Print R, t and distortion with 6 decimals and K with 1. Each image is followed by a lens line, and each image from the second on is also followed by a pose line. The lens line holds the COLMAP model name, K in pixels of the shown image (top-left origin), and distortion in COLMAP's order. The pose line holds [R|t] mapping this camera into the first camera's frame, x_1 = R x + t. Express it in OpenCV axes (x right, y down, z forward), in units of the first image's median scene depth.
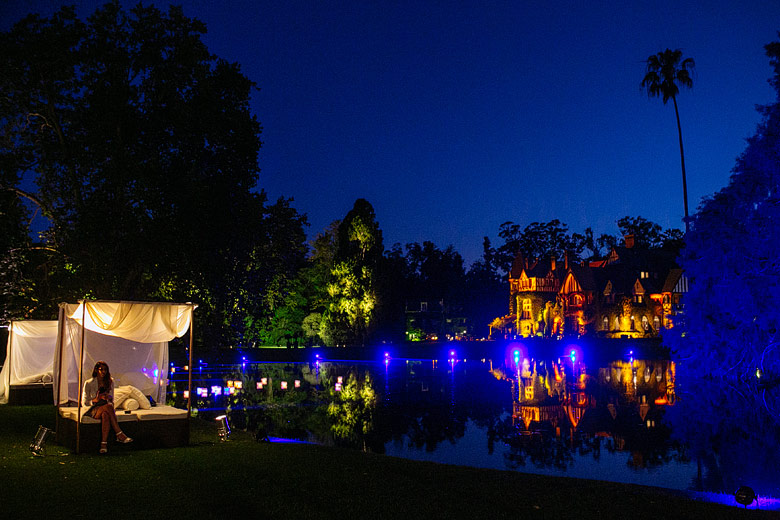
lens RADIAL K [[550.2, 0, 390.0], [0, 550.2, 260.0], [0, 0, 1]] dist [-0.104636, -0.000821]
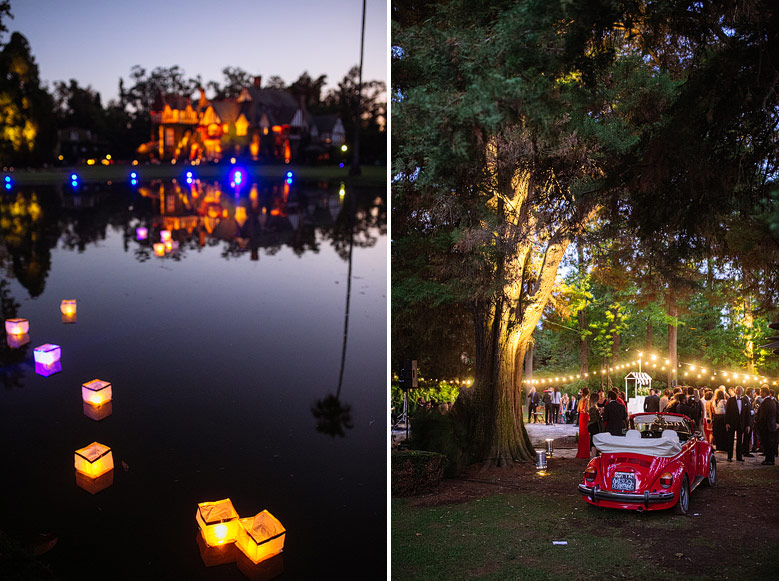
lens RADIAL K [[827.5, 0, 390.0], [0, 827.5, 290.5], [0, 0, 1]] dist [-0.007918, 0.001559]
pose [[0.975086, -0.038067, 0.218535, 0.330720], [-0.029300, 0.954432, 0.296987, -0.149536], [-0.219882, -0.295991, 0.929538, -0.932266]]
